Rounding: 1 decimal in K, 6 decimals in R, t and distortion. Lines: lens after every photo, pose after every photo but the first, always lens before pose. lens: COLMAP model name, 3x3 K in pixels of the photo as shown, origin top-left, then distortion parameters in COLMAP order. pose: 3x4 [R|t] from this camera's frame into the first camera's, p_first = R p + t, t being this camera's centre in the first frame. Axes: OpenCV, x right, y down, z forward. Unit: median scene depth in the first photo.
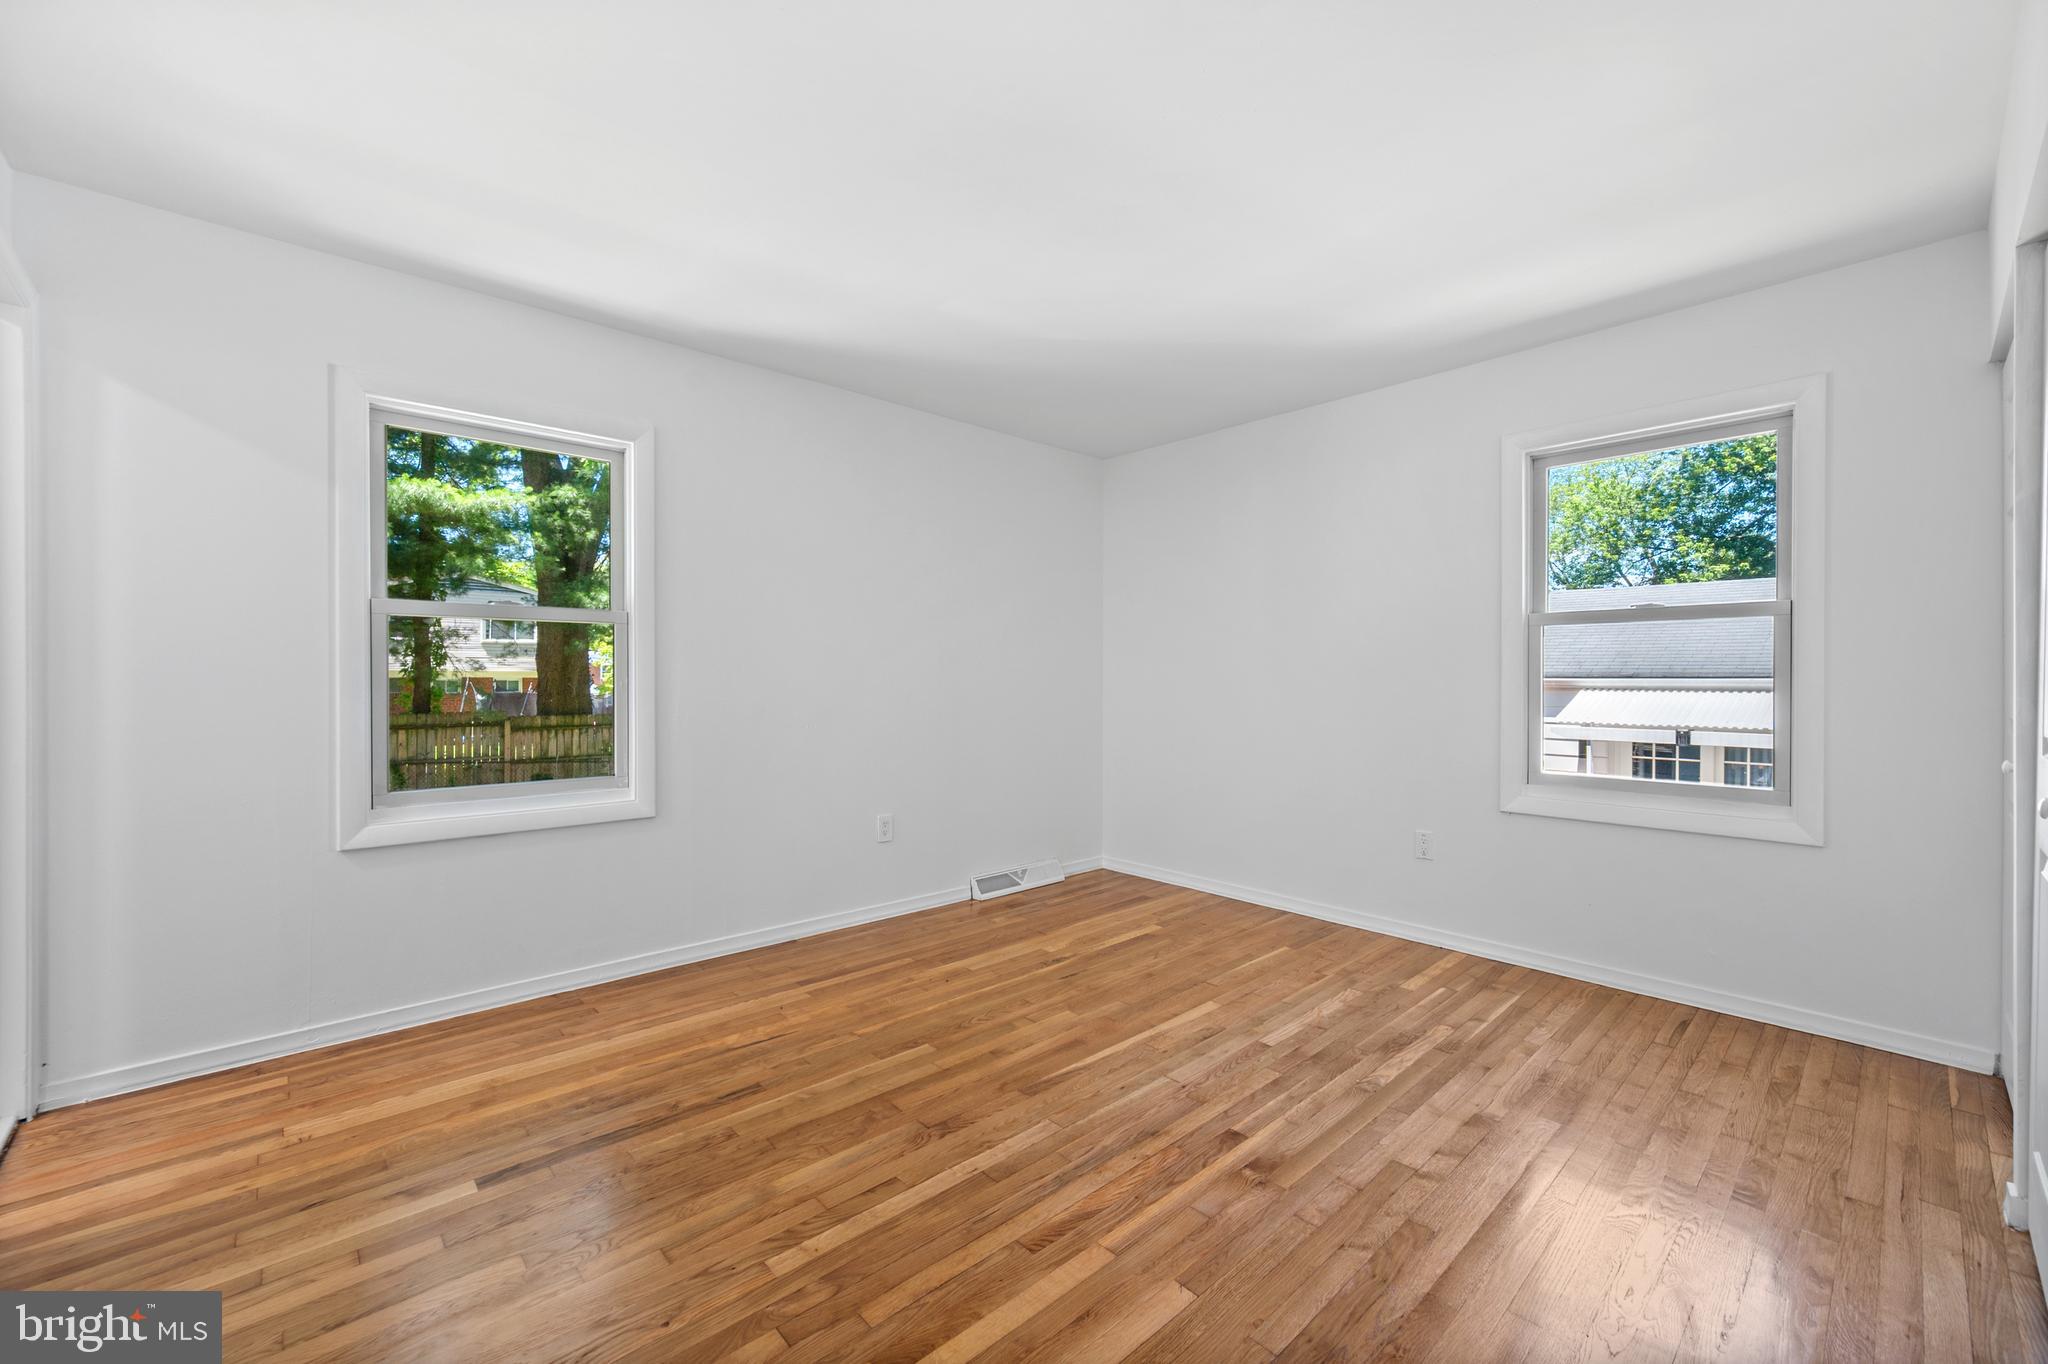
lens RADIAL K [[819.8, 0, 1022.8], [0, 819.8, 690.1], [0, 0, 1]] dist [0.000892, 0.000323]
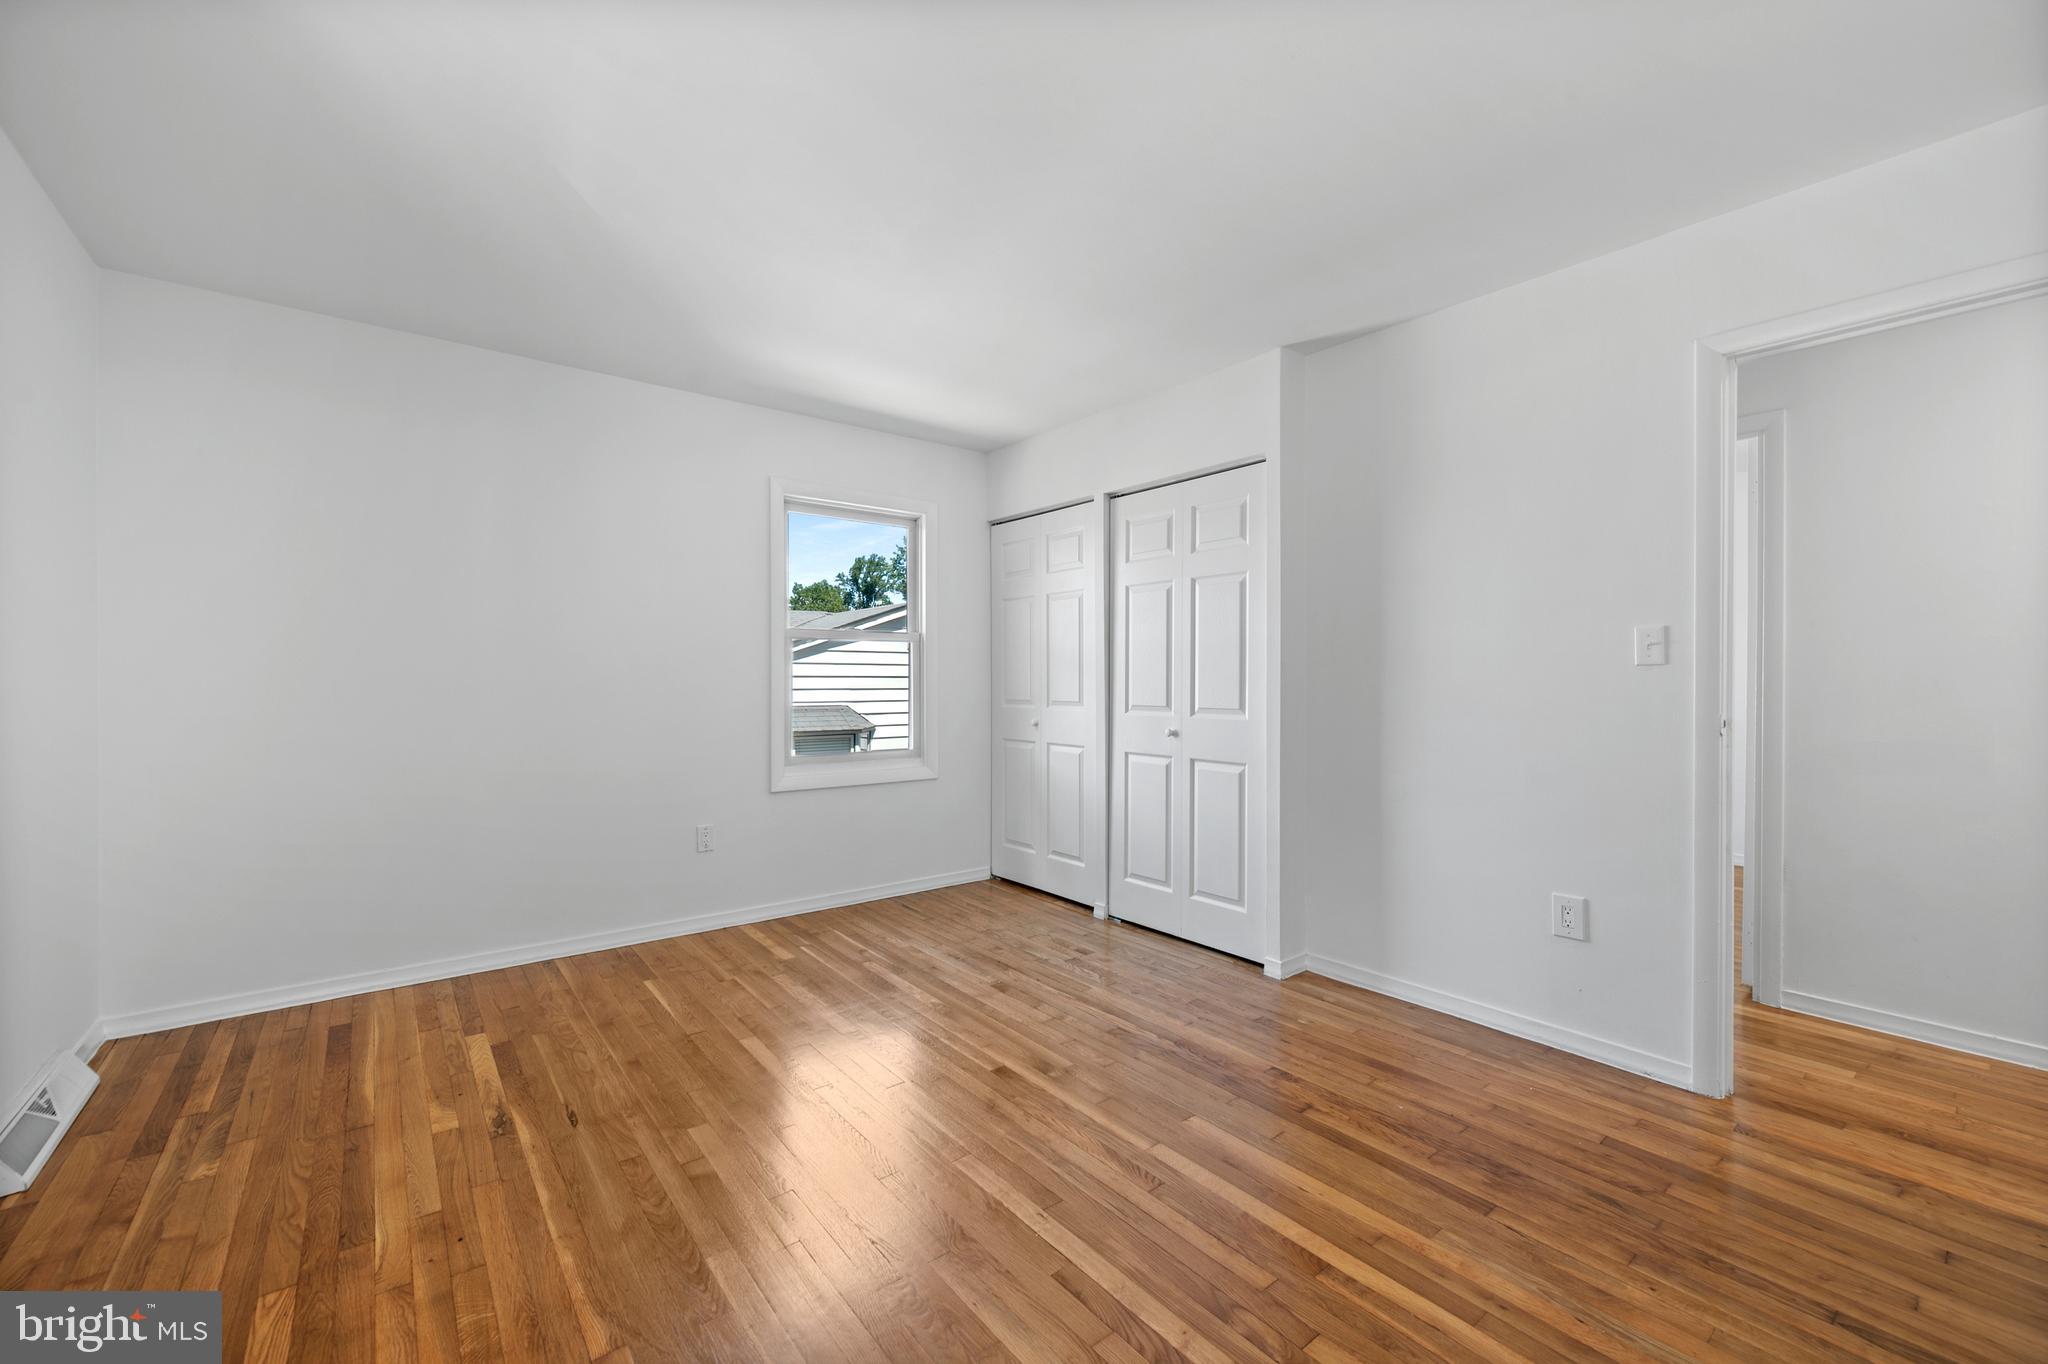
lens RADIAL K [[819.8, 0, 1025.9], [0, 819.8, 681.1], [0, 0, 1]] dist [0.000892, 0.000323]
pose [[0.066903, -0.003334, 0.997754, -0.700160], [0.011934, 0.999926, 0.002541, -0.013524], [-0.997688, 0.011738, 0.066938, 0.677126]]
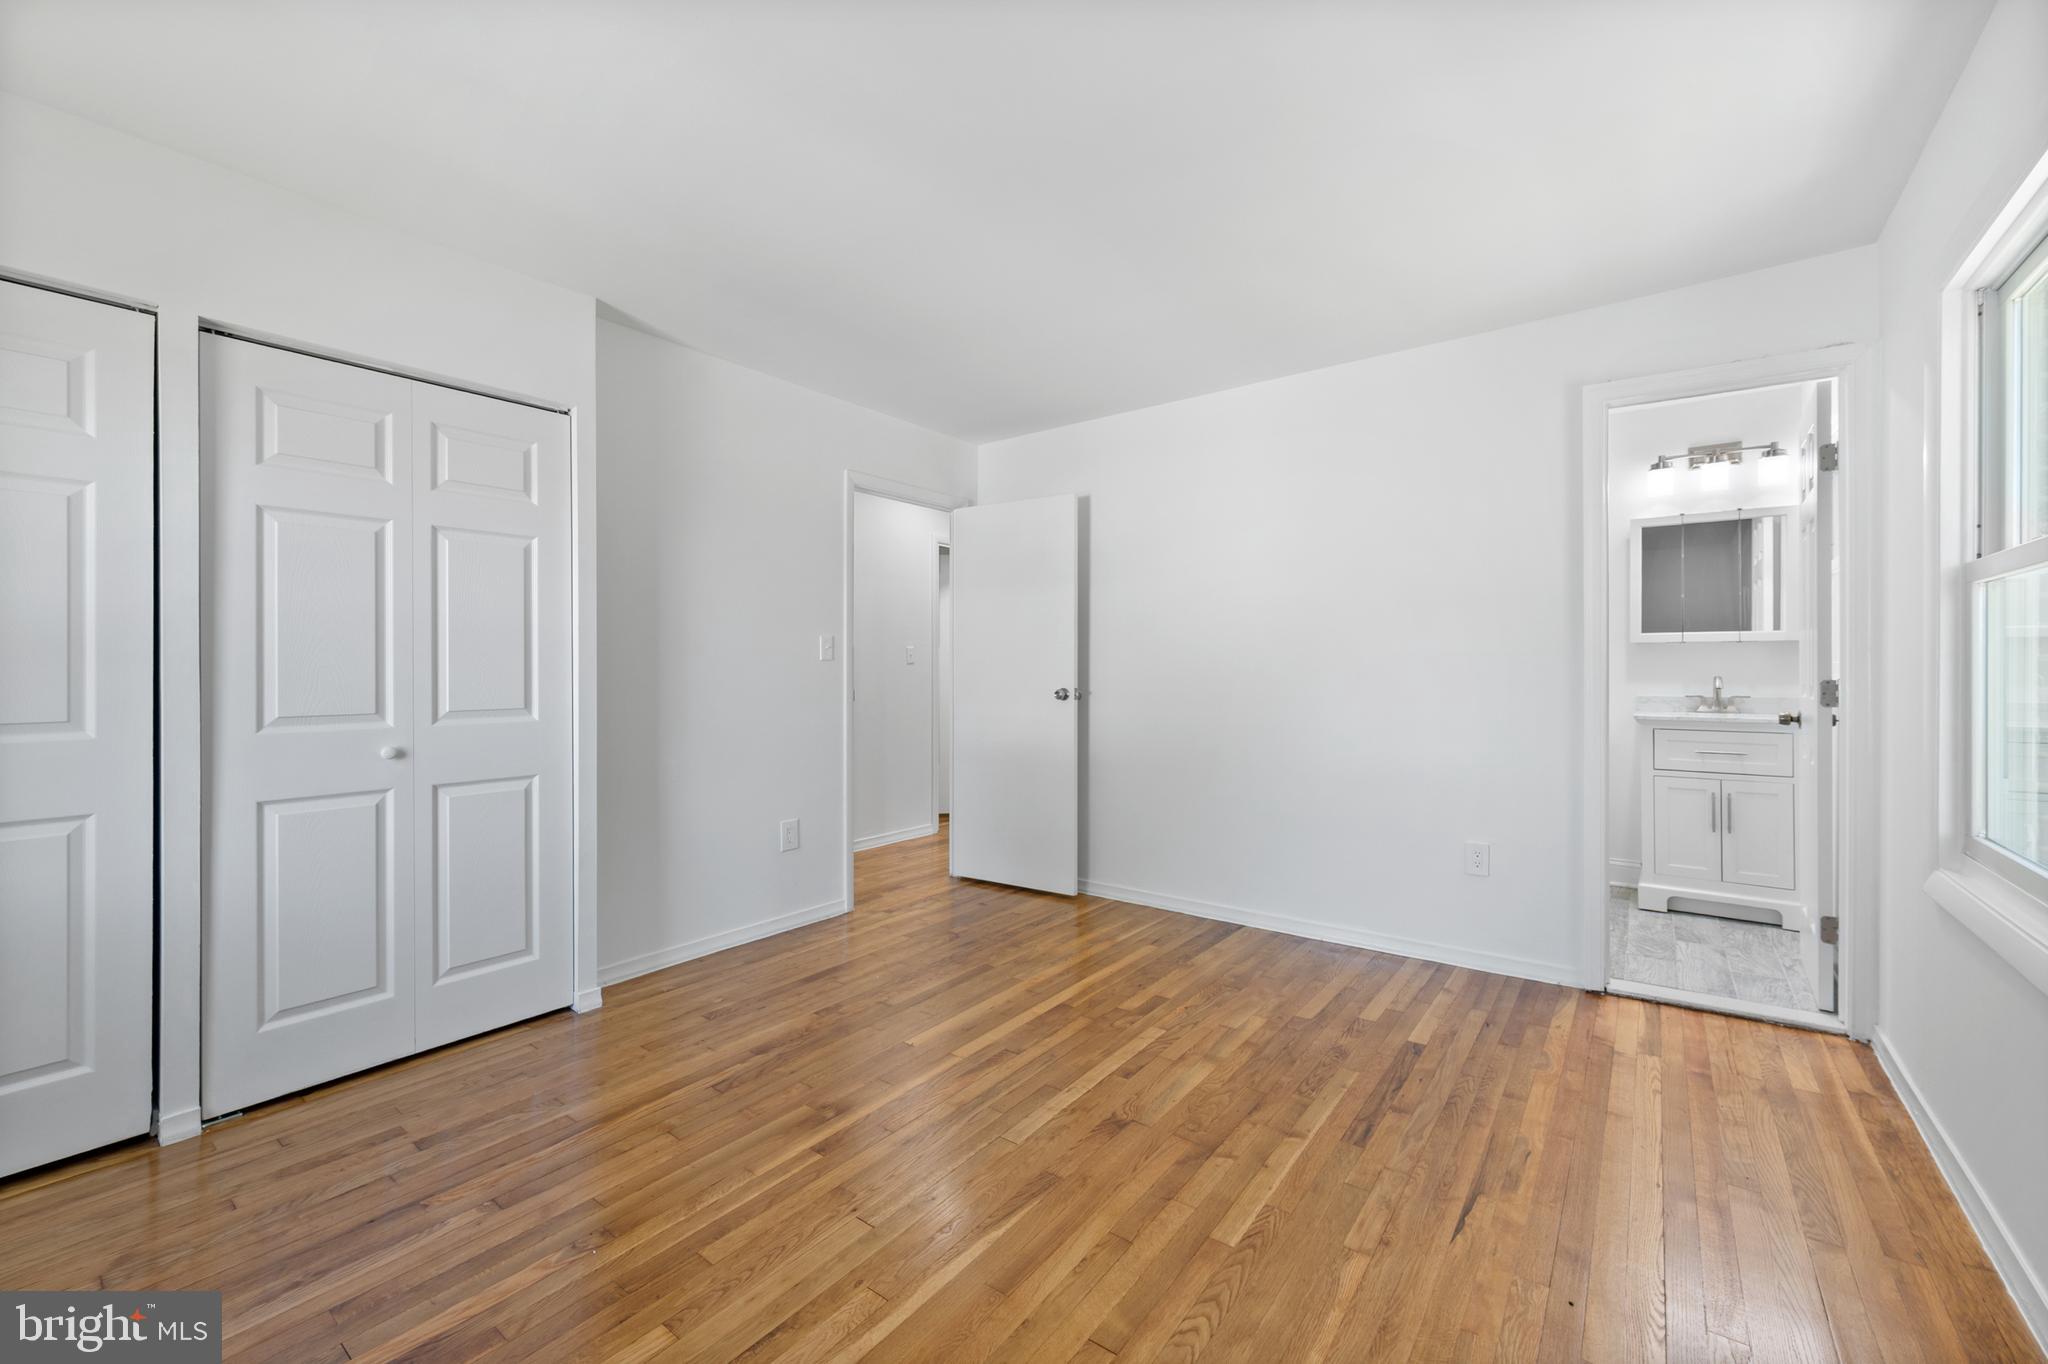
lens RADIAL K [[819.8, 0, 1028.0], [0, 819.8, 663.2], [0, 0, 1]] dist [0.000892, 0.000323]
pose [[-0.983421, 0.000016, -0.181335, 0.150991], [-0.001230, 0.999976, 0.006759, -0.026375], [0.181331, 0.006870, -0.983398, 1.530781]]
